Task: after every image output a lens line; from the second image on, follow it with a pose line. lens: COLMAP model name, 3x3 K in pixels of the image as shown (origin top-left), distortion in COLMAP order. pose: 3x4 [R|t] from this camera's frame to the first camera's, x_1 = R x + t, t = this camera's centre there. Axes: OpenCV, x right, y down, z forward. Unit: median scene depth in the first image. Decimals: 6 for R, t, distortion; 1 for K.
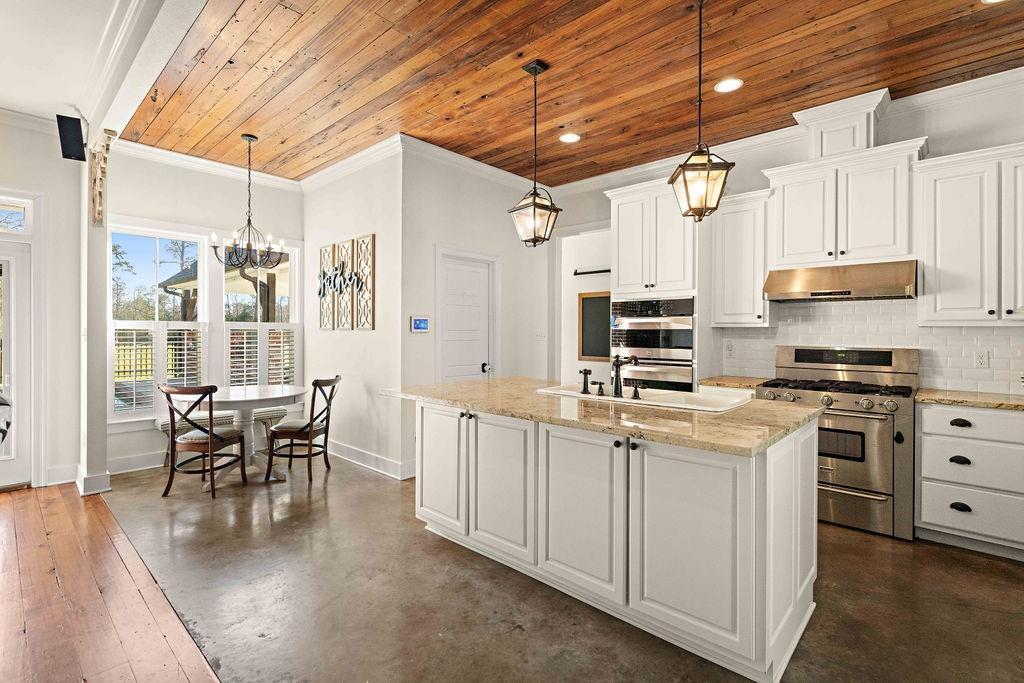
lens RADIAL K [[474.7, 0, 501.6], [0, 474.7, 330.7], [0, 0, 1]] dist [-0.000218, 0.000740]
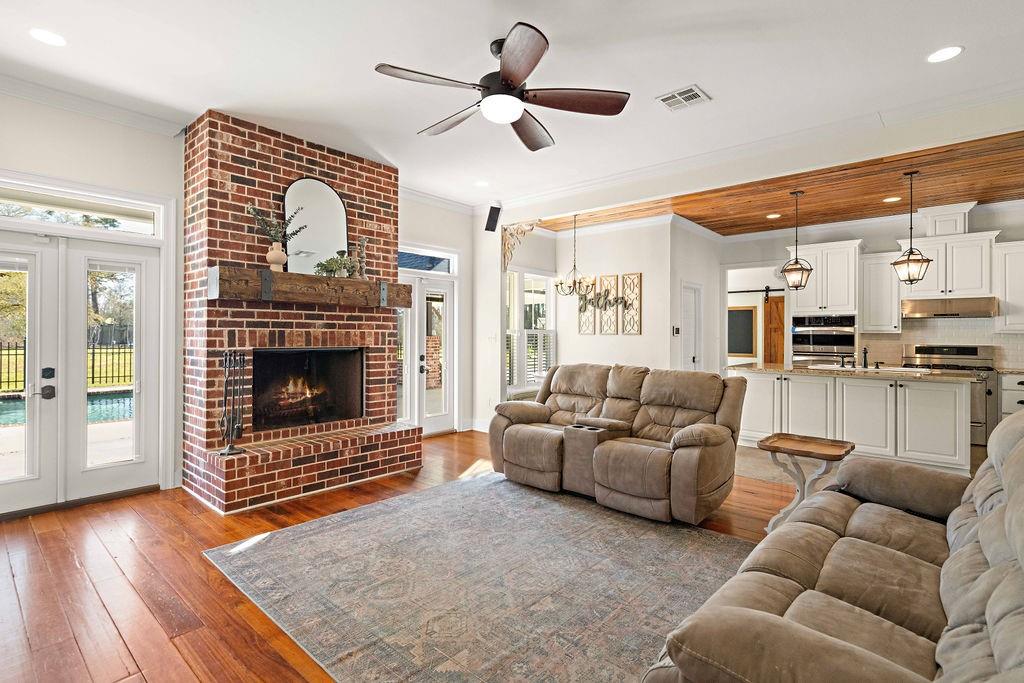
lens RADIAL K [[478.2, 0, 500.0], [0, 478.2, 332.4], [0, 0, 1]] dist [-0.001398, -0.000285]
pose [[0.999761, 0.001696, 0.021803, -1.000589], [-0.001641, 0.999995, -0.002532, -0.004375], [-0.021807, 0.002496, 0.999759, -0.744441]]
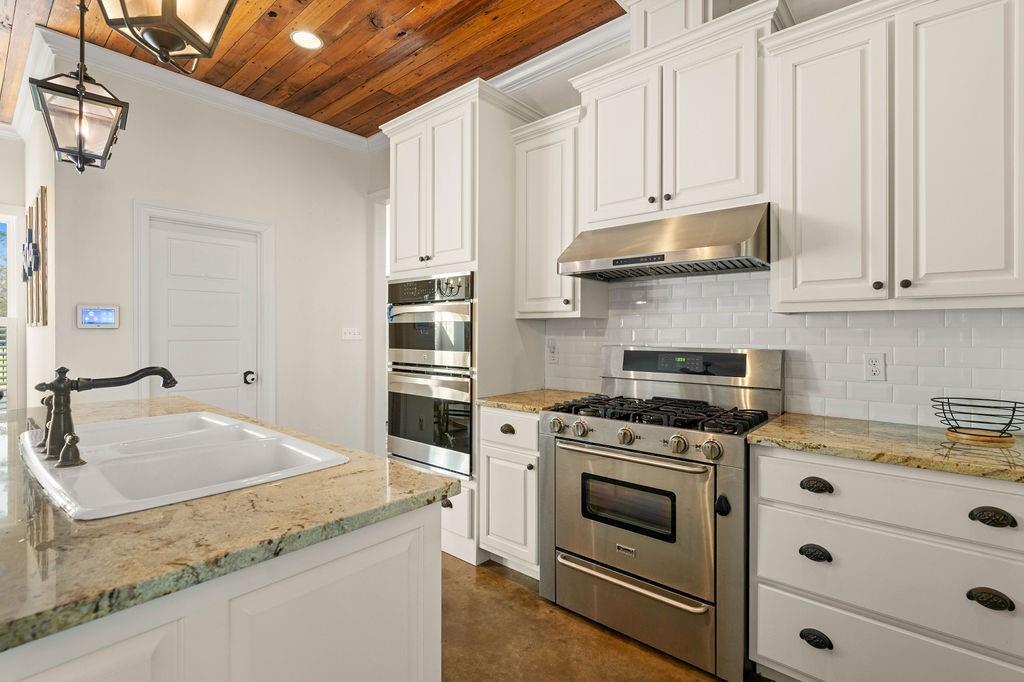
lens RADIAL K [[478.2, 0, 500.0], [0, 478.2, 331.9], [0, 0, 1]] dist [-0.001398, -0.000285]
pose [[0.999714, -0.003814, 0.023621, 0.484800], [0.003765, 0.999991, 0.002149, 0.011849], [-0.023629, -0.002060, 0.999719, 0.376526]]
